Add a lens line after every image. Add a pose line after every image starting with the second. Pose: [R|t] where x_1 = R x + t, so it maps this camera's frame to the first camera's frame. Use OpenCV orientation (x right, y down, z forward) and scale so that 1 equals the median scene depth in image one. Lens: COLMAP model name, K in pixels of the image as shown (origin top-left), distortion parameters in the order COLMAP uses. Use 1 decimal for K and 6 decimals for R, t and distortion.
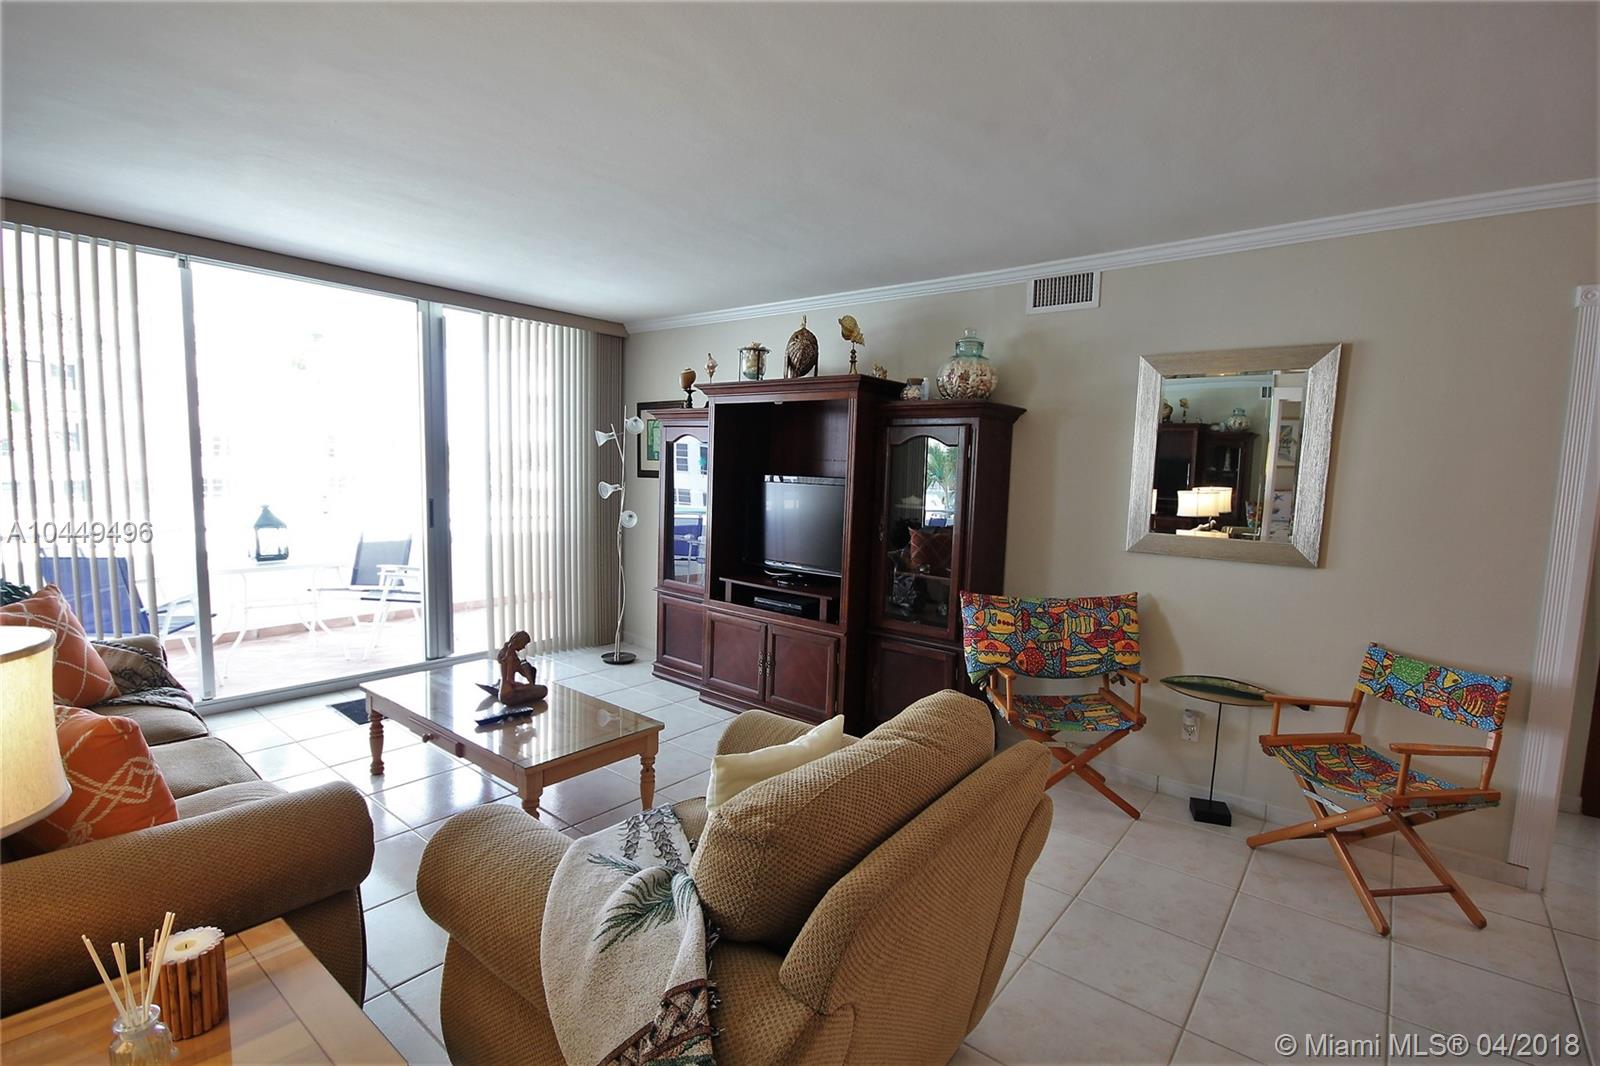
lens RADIAL K [[742.5, 0, 798.7], [0, 742.5, 536.6], [0, 0, 1]] dist [-0.000897, -0.000569]
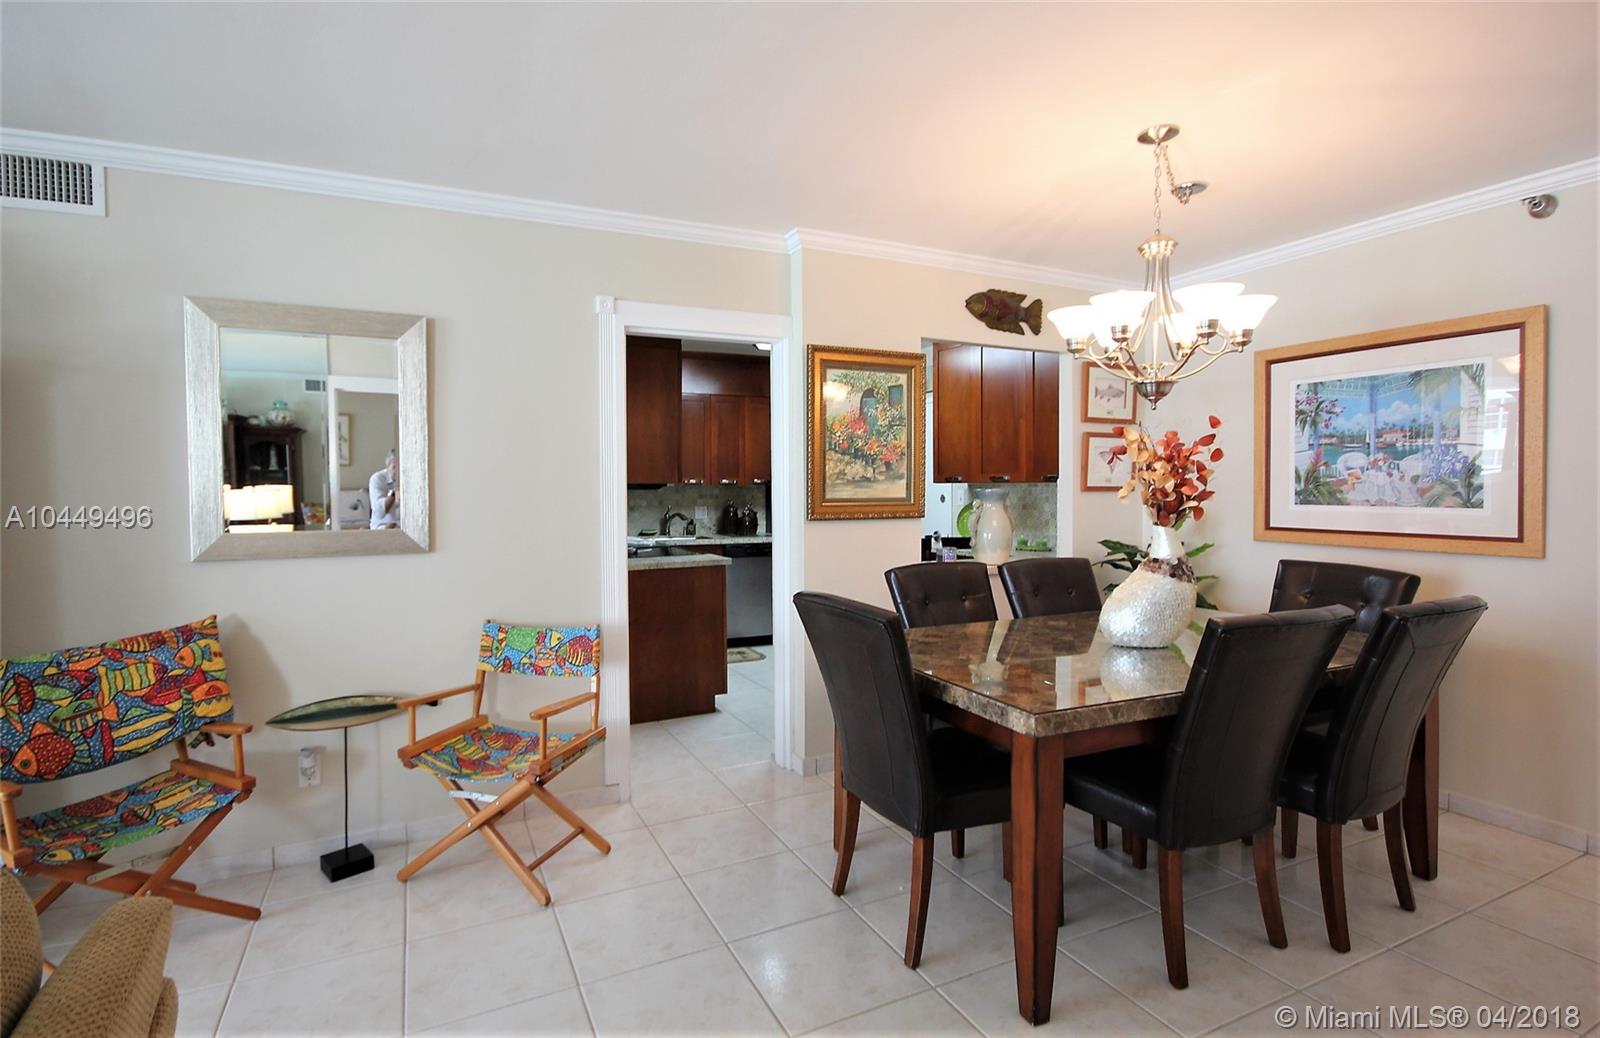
lens RADIAL K [[780.0, 0, 795.2], [0, 780.0, 505.1], [0, 0, 1]] dist [0.002047, -0.003898]
pose [[0.431847, -0.057945, 0.900084, 0.014427], [0.103417, 0.994534, 0.014407, 0.016582], [-0.895999, 0.086862, 0.435479, 0.150162]]
